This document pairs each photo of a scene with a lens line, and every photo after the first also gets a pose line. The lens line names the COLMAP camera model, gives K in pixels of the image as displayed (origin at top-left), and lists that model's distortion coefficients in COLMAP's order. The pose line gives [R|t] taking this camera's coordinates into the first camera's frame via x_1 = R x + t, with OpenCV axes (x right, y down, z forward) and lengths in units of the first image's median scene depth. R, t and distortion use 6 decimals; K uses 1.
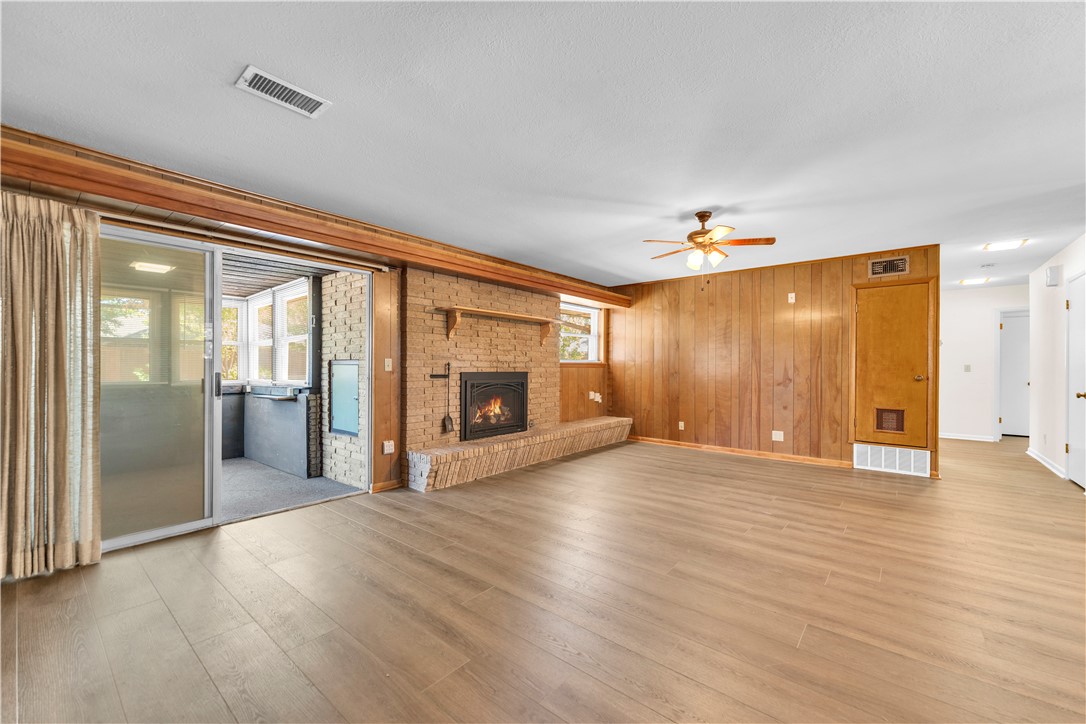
lens RADIAL K [[452.2, 0, 543.5], [0, 452.2, 366.8], [0, 0, 1]] dist [0.000373, -0.000053]
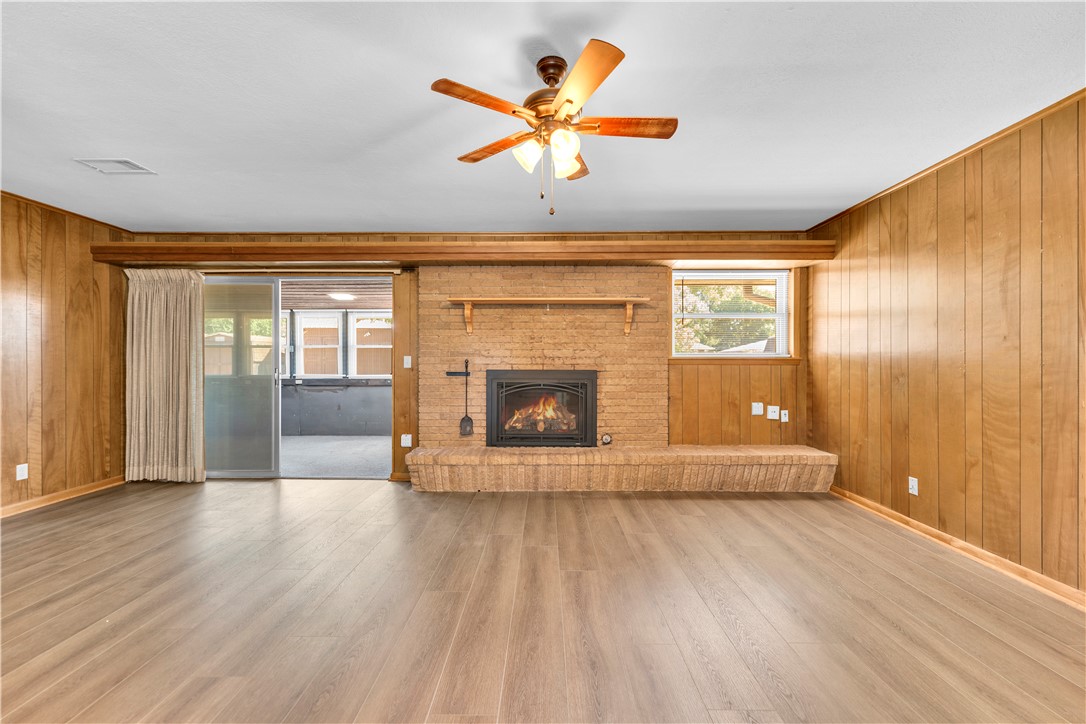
lens RADIAL K [[448.0, 0, 538.4], [0, 448.0, 362.2], [0, 0, 1]] dist [0.002164, -0.000082]
pose [[0.616596, -0.005584, -0.787260, 0.518467], [0.000824, 0.999979, -0.006448, 0.002404], [0.787279, 0.003327, 0.616588, 0.468067]]
